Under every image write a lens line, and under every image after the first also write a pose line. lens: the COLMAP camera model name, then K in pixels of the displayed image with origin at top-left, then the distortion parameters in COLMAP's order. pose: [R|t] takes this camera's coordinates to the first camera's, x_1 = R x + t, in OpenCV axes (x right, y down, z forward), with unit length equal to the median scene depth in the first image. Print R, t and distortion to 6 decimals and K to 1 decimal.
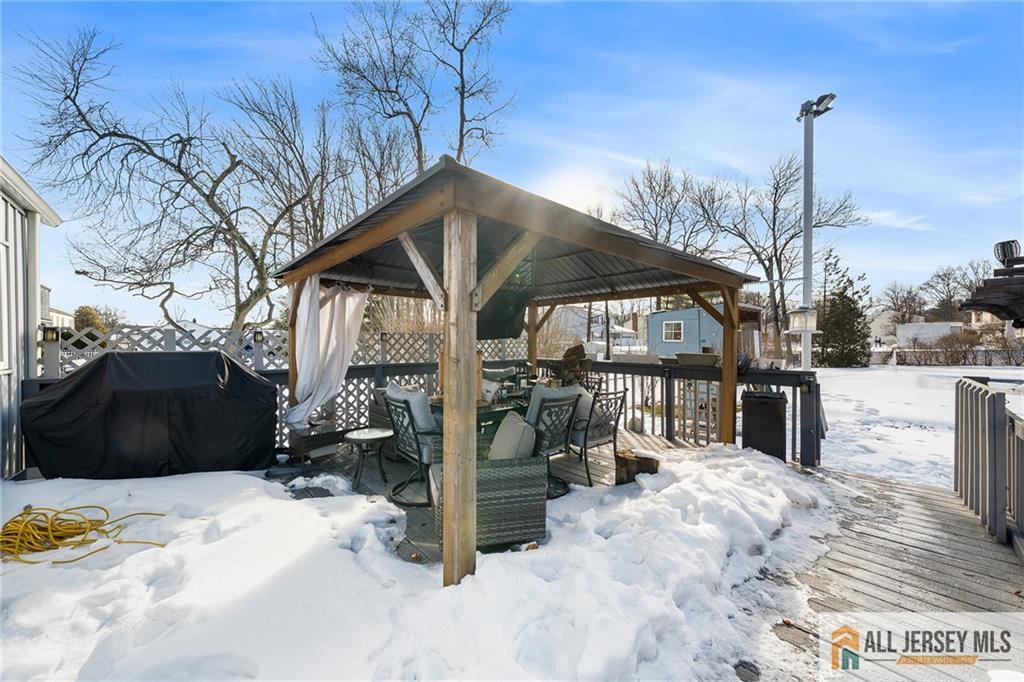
lens RADIAL K [[376.1, 0, 505.5], [0, 376.1, 338.9], [0, 0, 1]] dist [-0.000949, -0.000015]
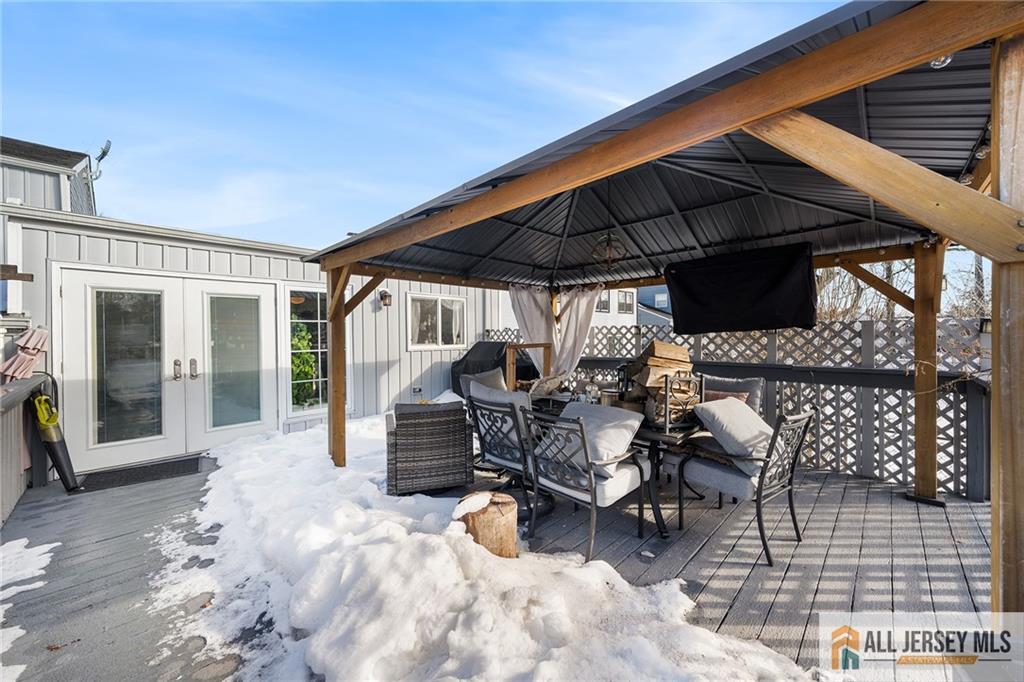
lens RADIAL K [[376.1, 0, 505.5], [0, 376.1, 338.9], [0, 0, 1]] dist [-0.000949, -0.000015]
pose [[0.052615, 0.004302, -0.998606, 0.453223], [0.013563, 0.999895, 0.005022, 0.004505], [0.998523, -0.013808, 0.052551, 0.441055]]
